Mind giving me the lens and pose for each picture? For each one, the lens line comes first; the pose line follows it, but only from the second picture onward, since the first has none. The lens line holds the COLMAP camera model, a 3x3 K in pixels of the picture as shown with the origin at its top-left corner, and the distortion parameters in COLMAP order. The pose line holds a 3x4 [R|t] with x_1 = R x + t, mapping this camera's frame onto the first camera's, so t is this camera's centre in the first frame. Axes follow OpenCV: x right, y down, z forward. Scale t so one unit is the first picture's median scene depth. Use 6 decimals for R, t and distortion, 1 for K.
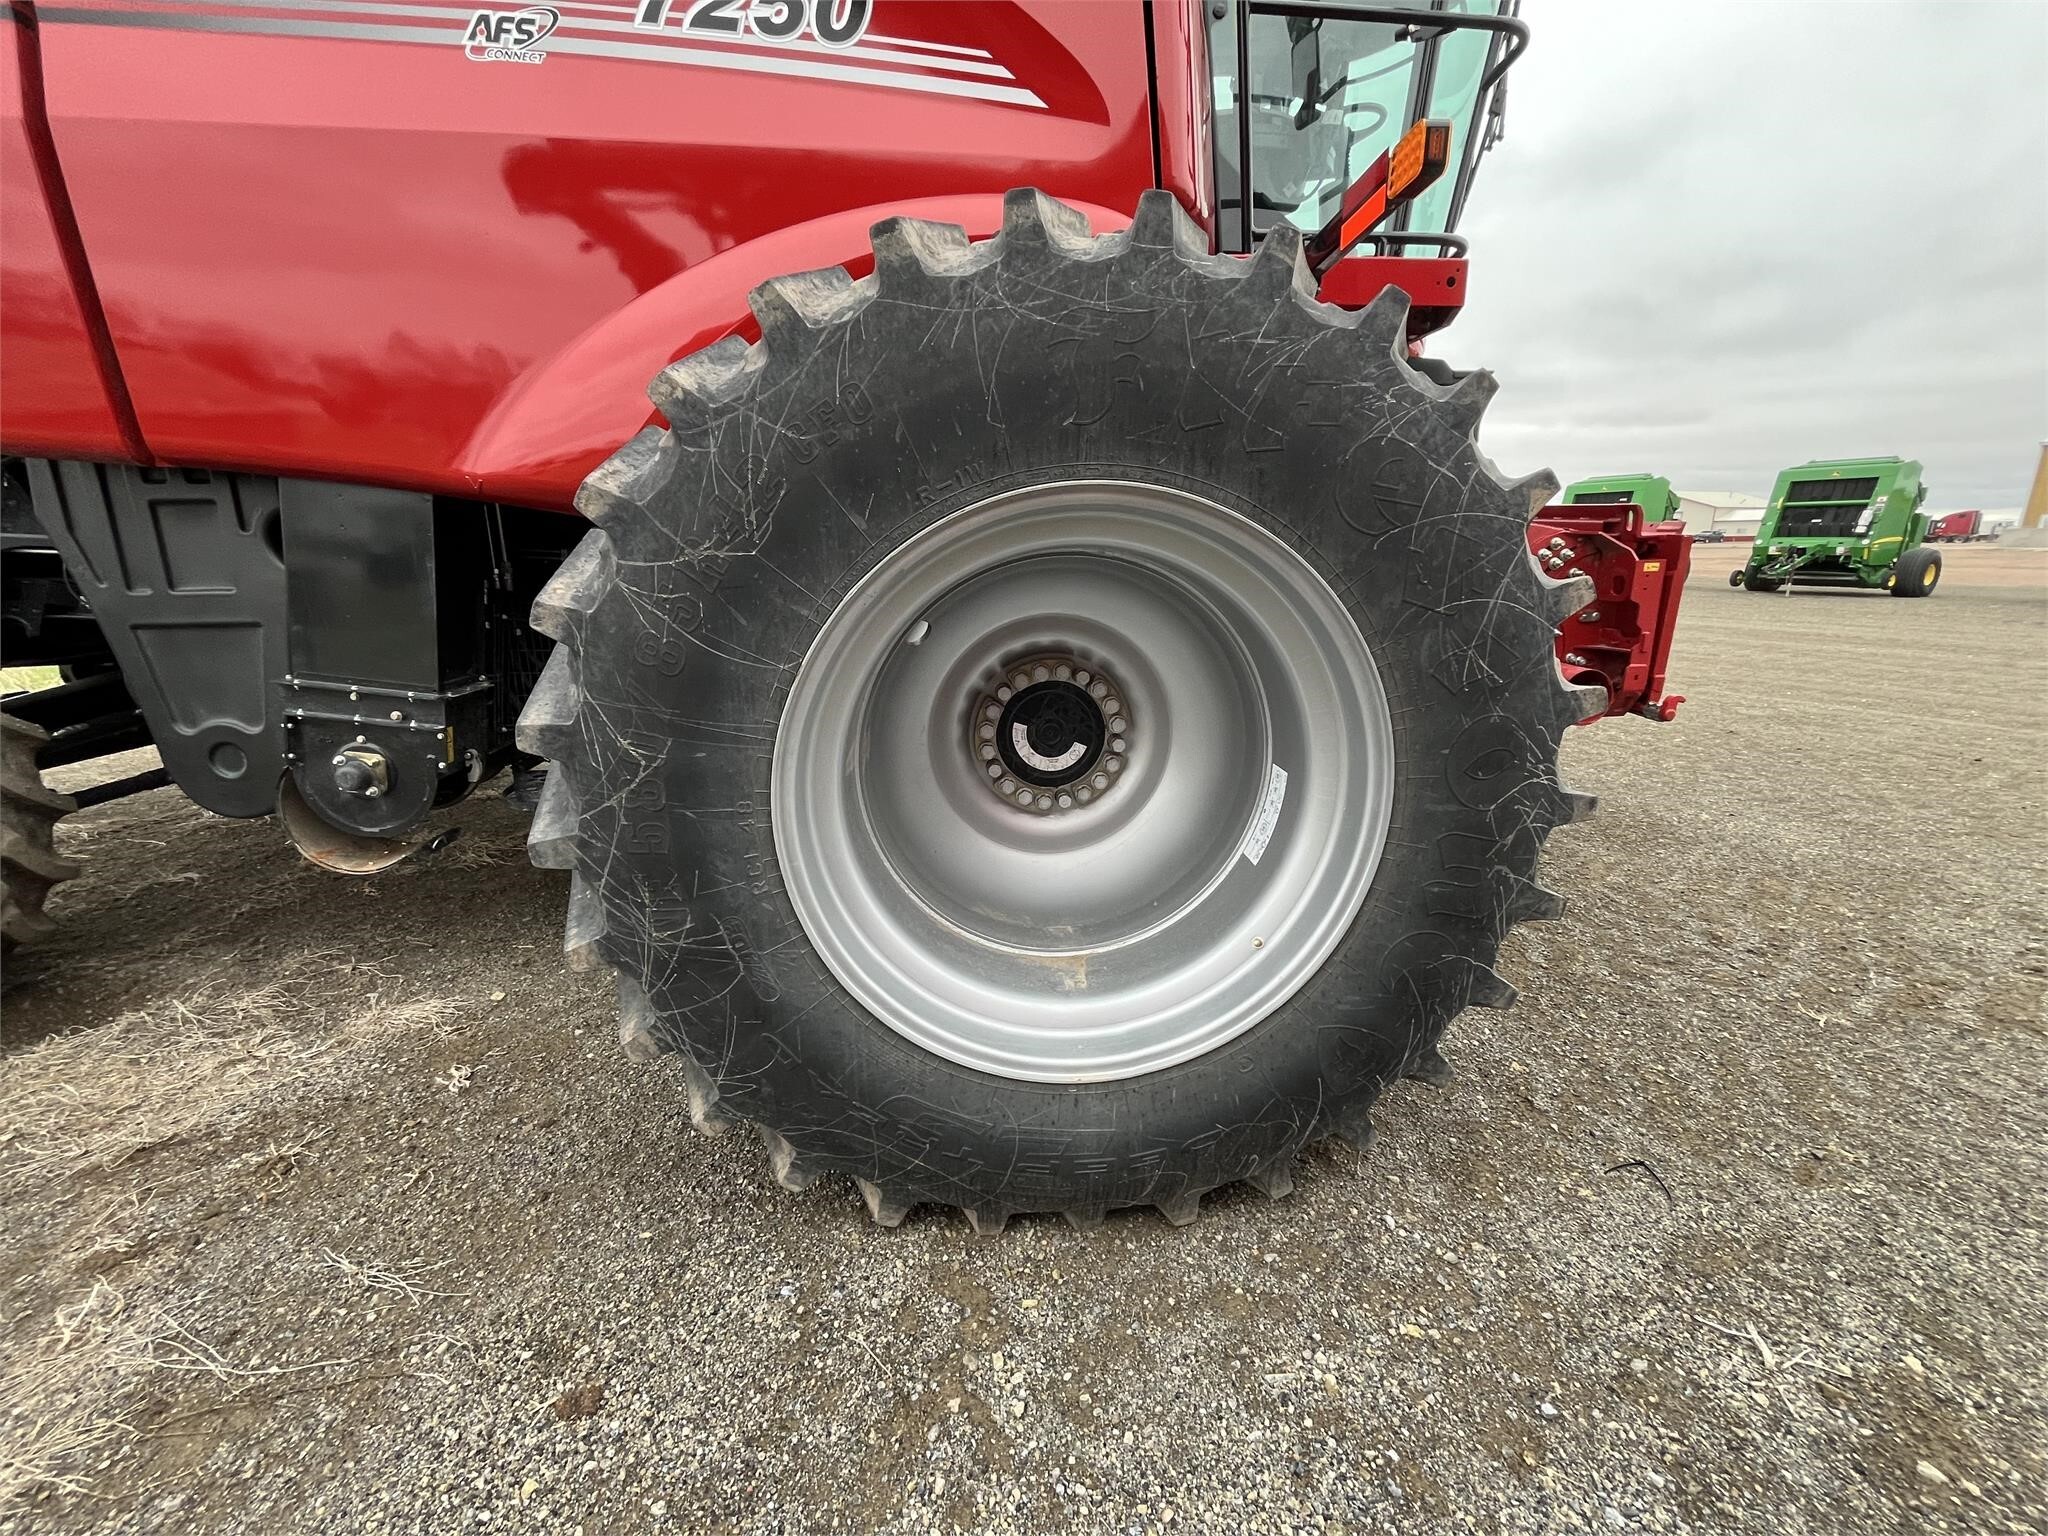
lens RADIAL K [[825.0, 0, 1022.6], [0, 825.0, 766.8], [0, 0, 1]] dist [-0.001972, -0.000835]
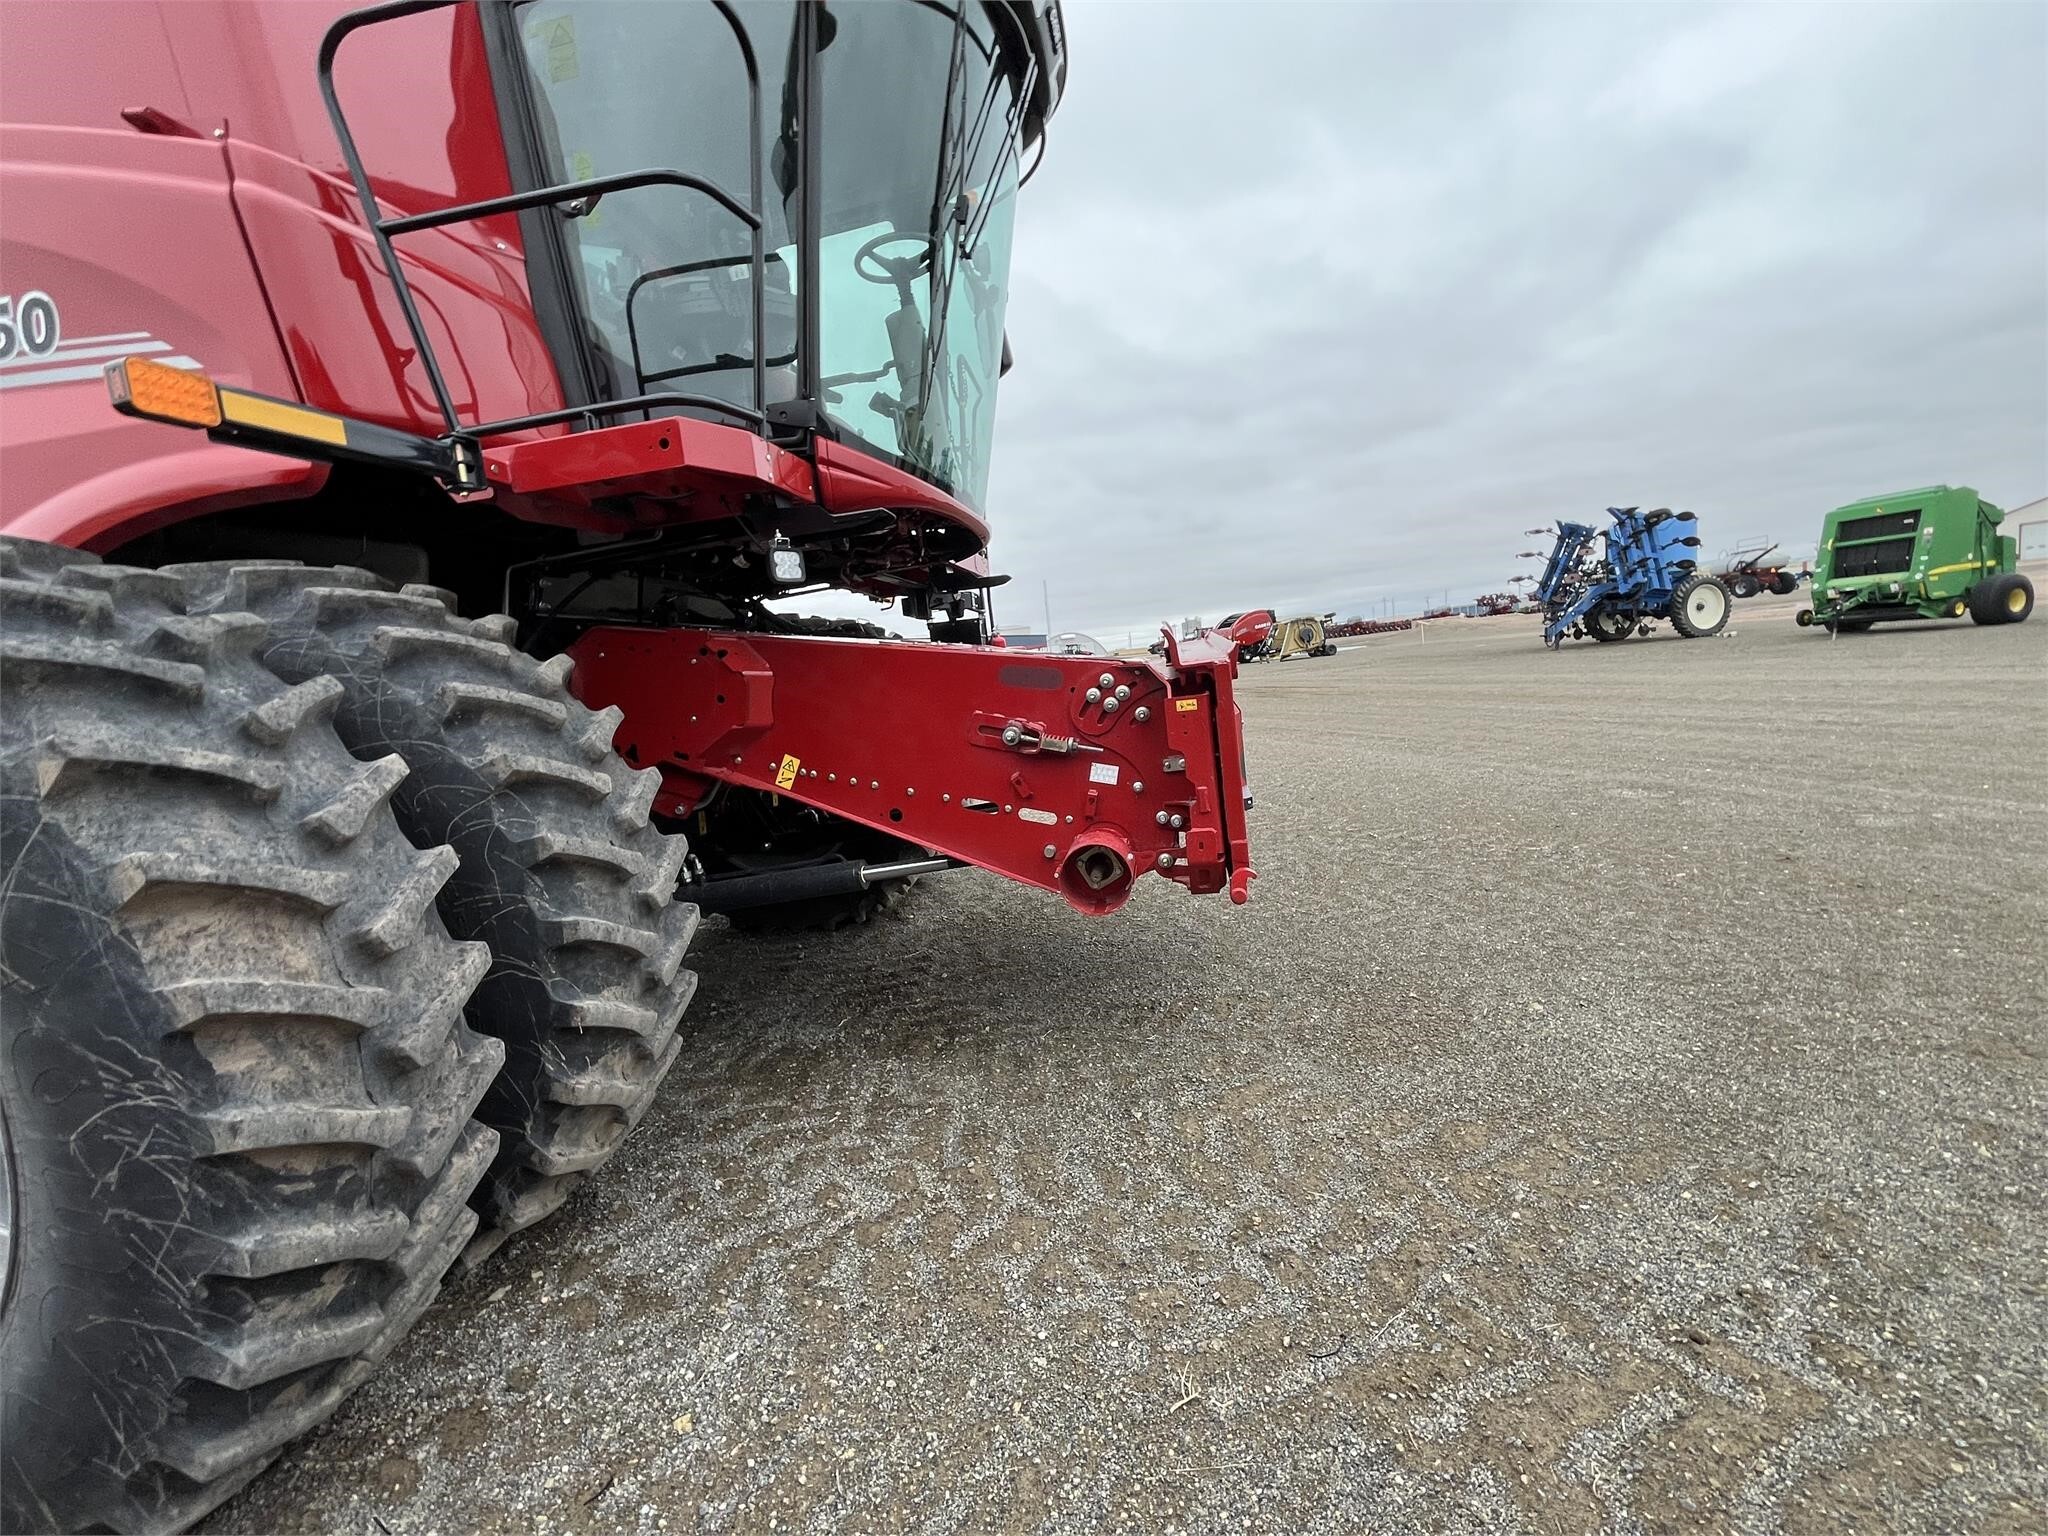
lens RADIAL K [[858.4, 0, 1021.4], [0, 858.4, 766.9], [0, 0, 1]] dist [-0.002414, -0.000810]
pose [[0.963432, -0.060713, -0.260984, 1.702163], [0.027606, 0.991300, -0.128696, -0.177139], [0.266527, 0.116785, 0.956726, 0.401692]]
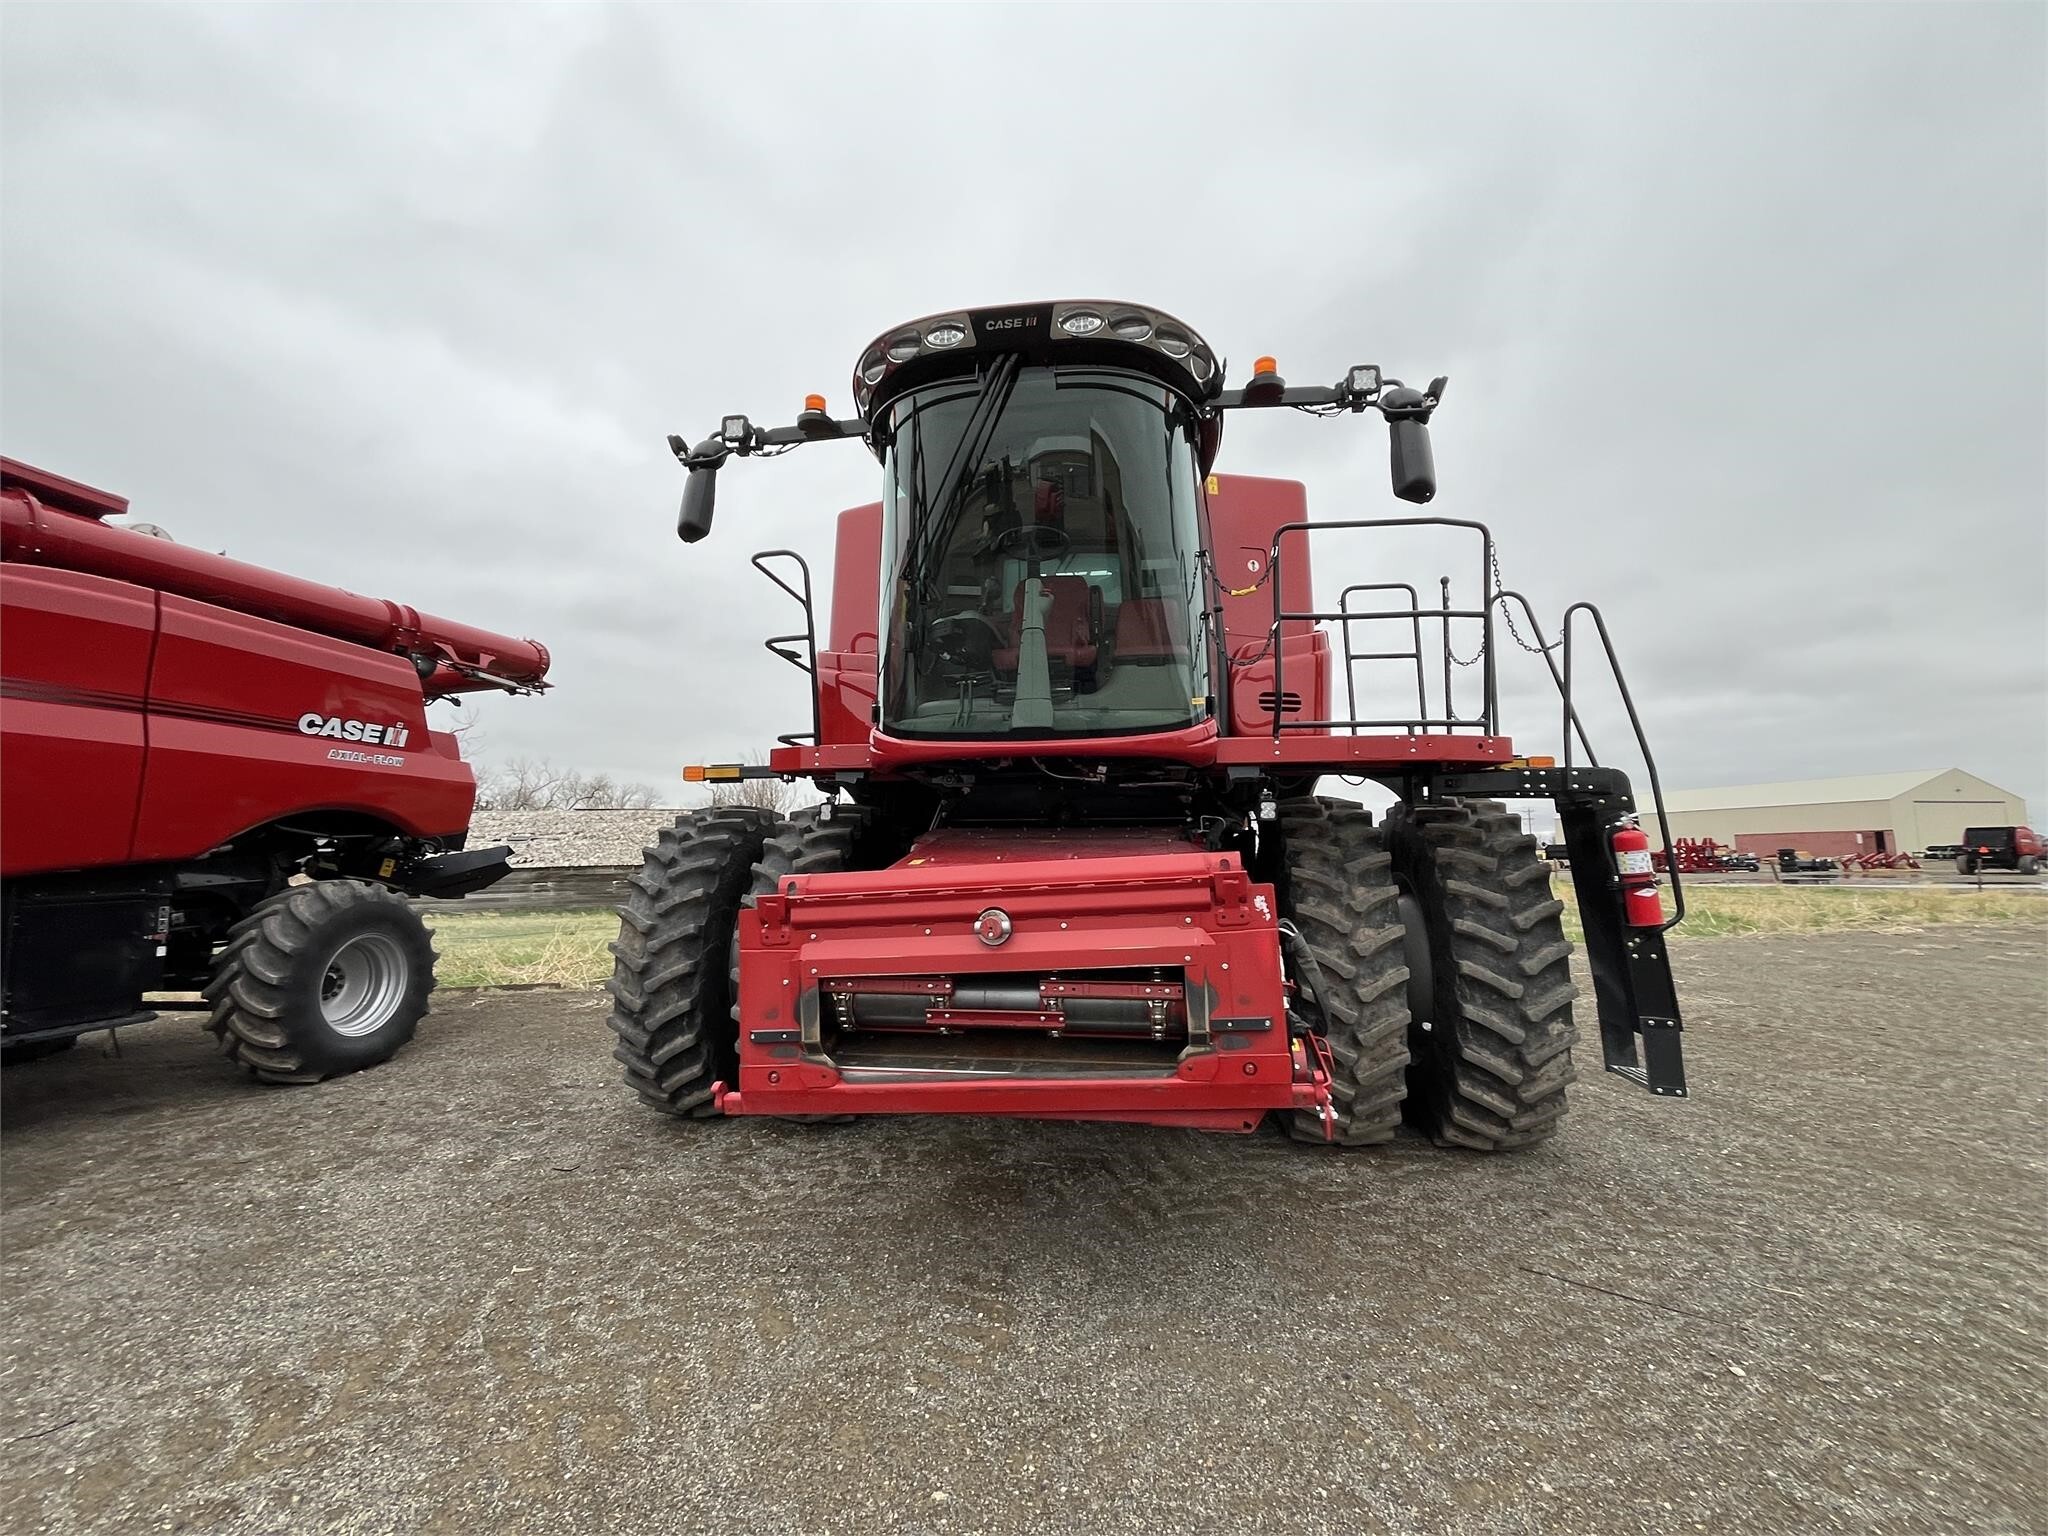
lens RADIAL K [[858.3, 0, 1024.0], [0, 858.3, 768.0], [0, 0, 1]] dist [-0.004511, -0.000742]
pose [[-0.229453, -0.084772, -0.969621, 3.503740], [-0.238191, 0.970800, -0.028509, -1.001973], [0.943725, 0.224414, -0.242945, 3.091989]]
